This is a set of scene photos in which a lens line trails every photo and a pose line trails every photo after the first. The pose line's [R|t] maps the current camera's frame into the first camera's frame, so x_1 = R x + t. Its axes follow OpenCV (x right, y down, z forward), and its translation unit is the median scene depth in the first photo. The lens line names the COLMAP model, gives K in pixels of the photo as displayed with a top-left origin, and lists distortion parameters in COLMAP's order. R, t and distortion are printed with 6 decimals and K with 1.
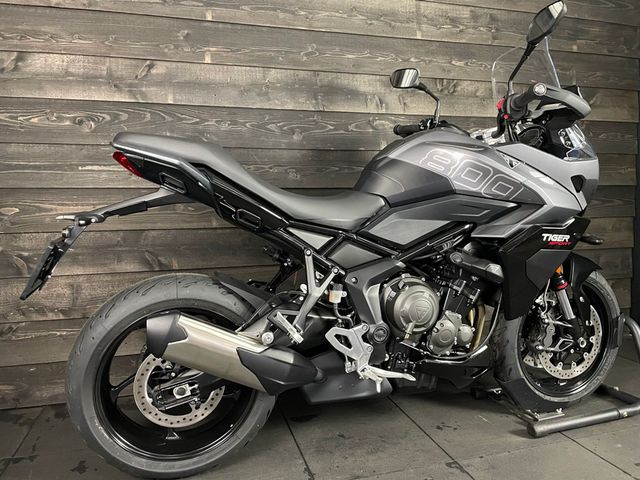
lens RADIAL K [[483.5, 0, 327.6], [0, 483.5, 239.0], [0, 0, 1]] dist [0.090047, -0.119225]
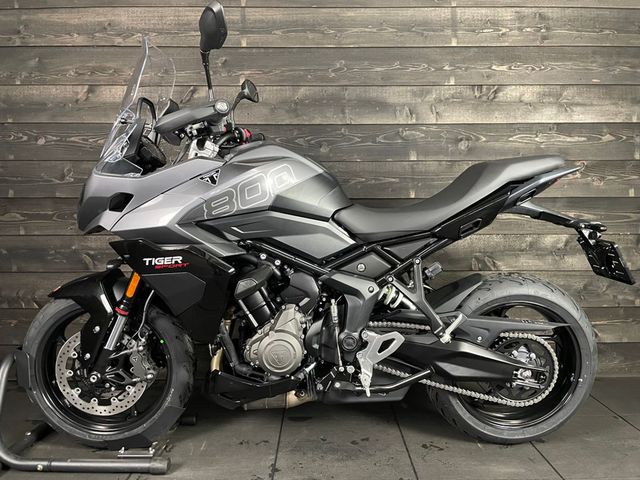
lens RADIAL K [[483.5, 0, 327.6], [0, 483.5, 239.0], [0, 0, 1]] dist [0.090047, -0.119225]
pose [[0.961614, 0.028848, -0.272883, 0.305669], [-0.032073, 0.999458, -0.007363, -0.014286], [0.272523, 0.015833, 0.962019, 0.000777]]
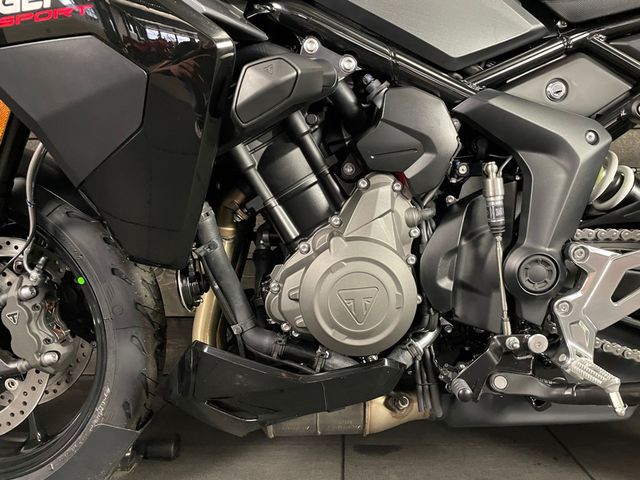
lens RADIAL K [[483.5, 0, 327.6], [0, 483.5, 239.0], [0, 0, 1]] dist [0.090047, -0.119225]
pose [[0.946505, 0.022304, -0.321916, 0.074376], [-0.025641, 0.999652, -0.006128, 0.151837], [0.321667, 0.014054, 0.946748, 0.505298]]
